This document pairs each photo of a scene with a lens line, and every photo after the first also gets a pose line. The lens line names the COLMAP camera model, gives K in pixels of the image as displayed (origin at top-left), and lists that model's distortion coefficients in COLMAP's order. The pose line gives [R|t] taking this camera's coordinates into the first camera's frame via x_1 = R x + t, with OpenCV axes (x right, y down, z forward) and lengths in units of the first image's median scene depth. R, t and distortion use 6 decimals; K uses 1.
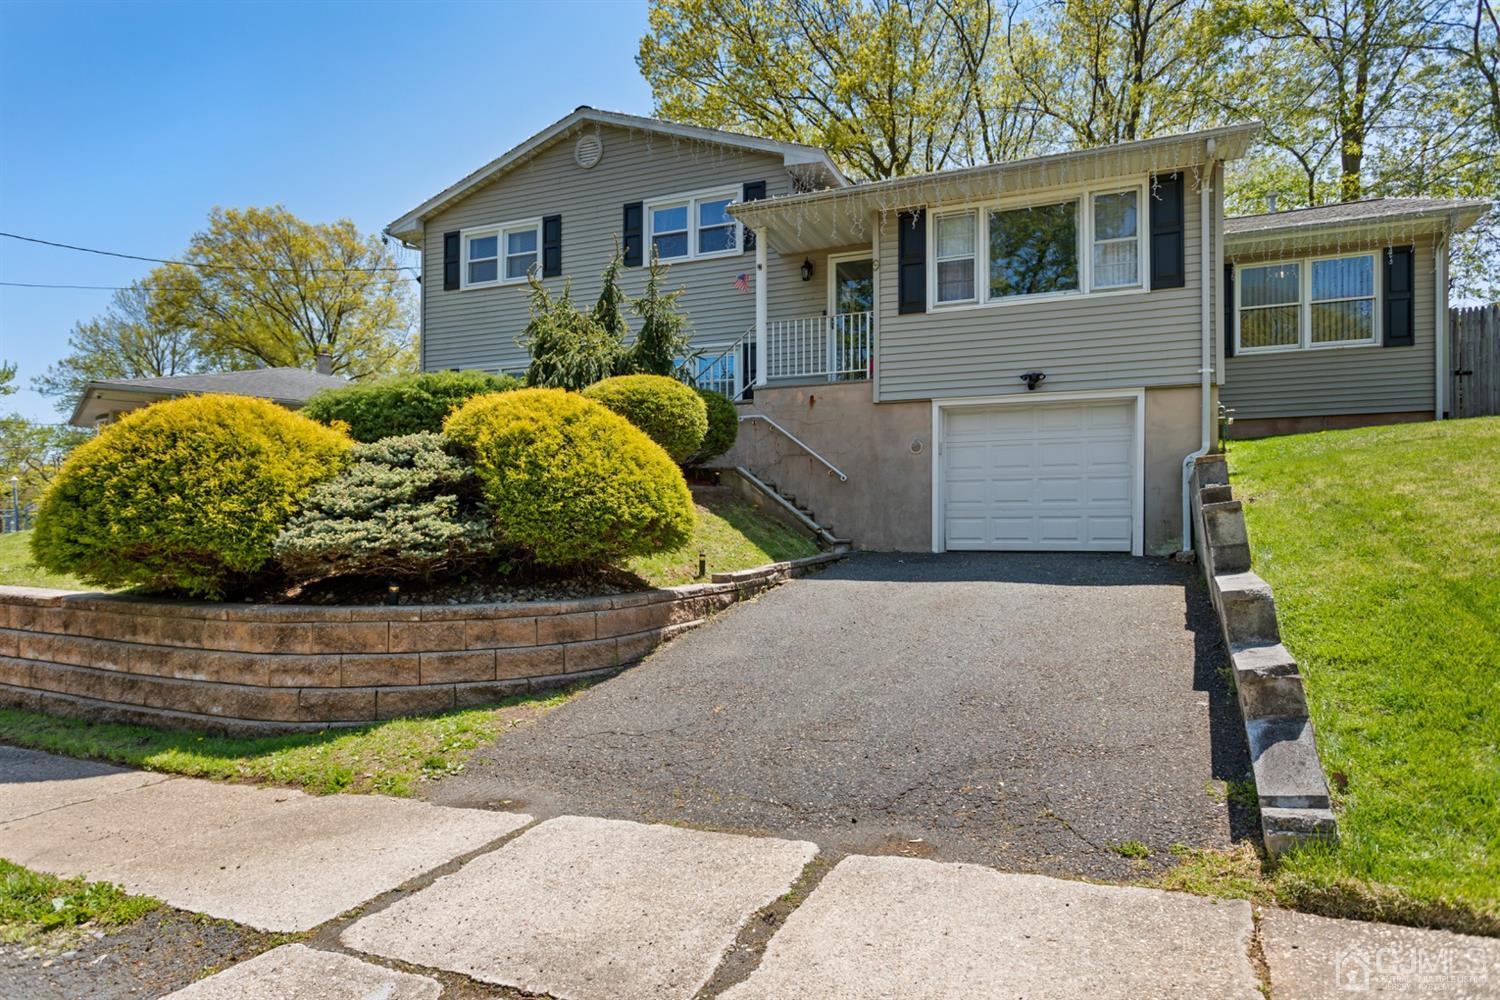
lens RADIAL K [[843.5, 0, 746.6], [0, 843.5, 525.3], [0, 0, 1]] dist [-0.001571, 0.001353]
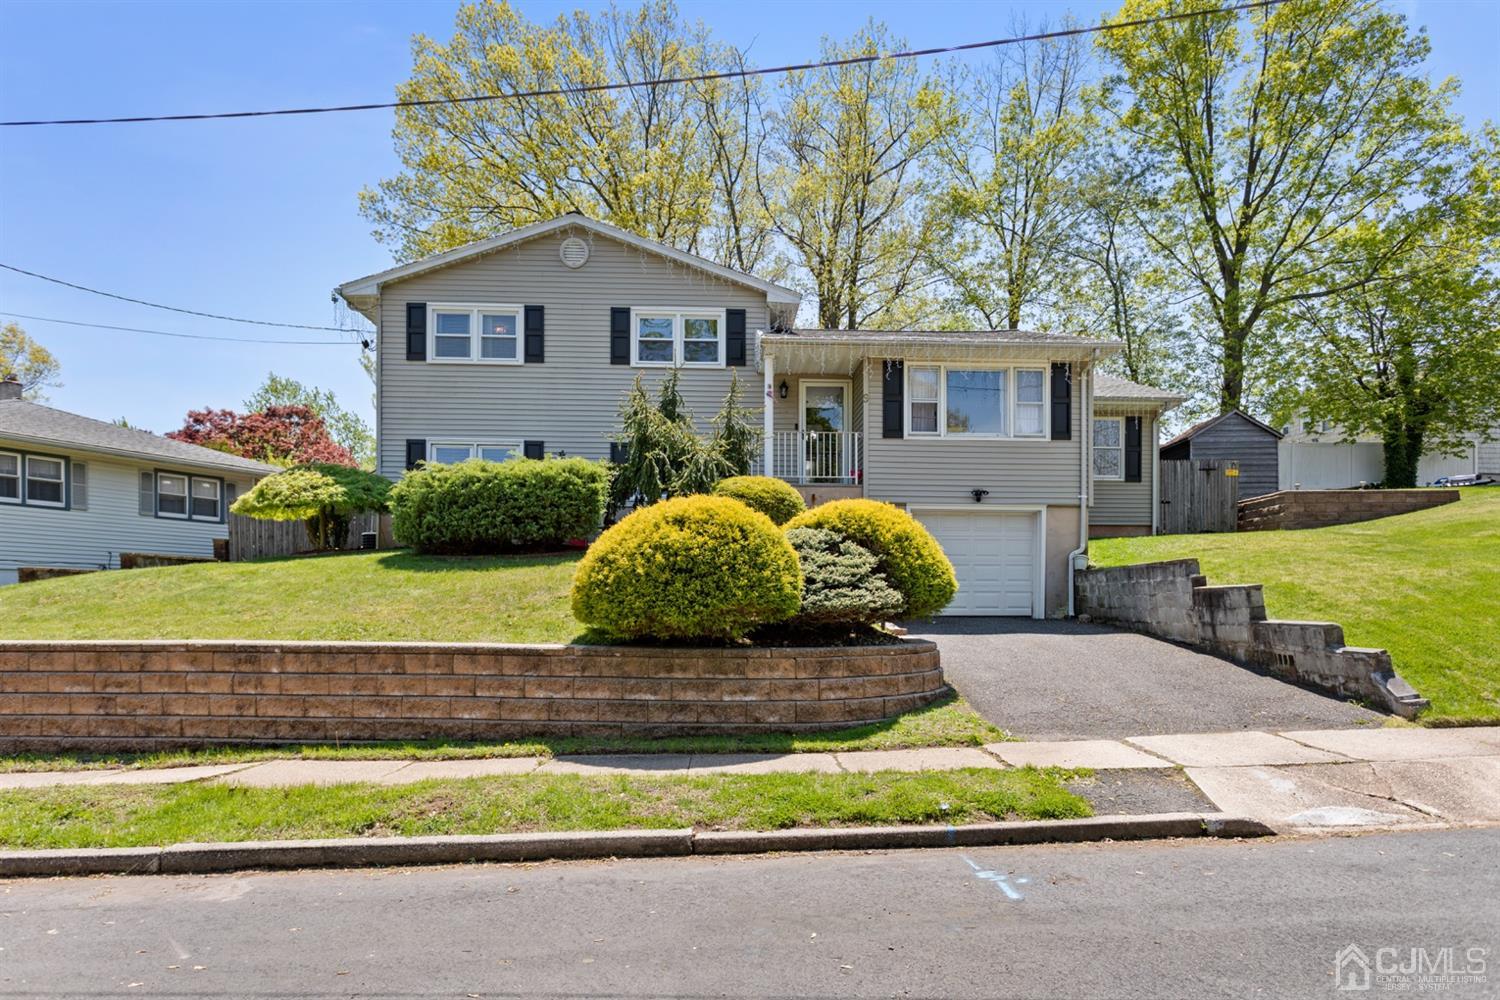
lens RADIAL K [[865.7, 0, 751.5], [0, 865.7, 607.4], [0, 0, 1]] dist [-0.002528, 0.000128]
pose [[0.907780, 0.002196, 0.419440, -0.594277], [-0.006062, 0.999951, 0.007883, 0.007106], [-0.419402, -0.009699, 0.907749, -0.154215]]
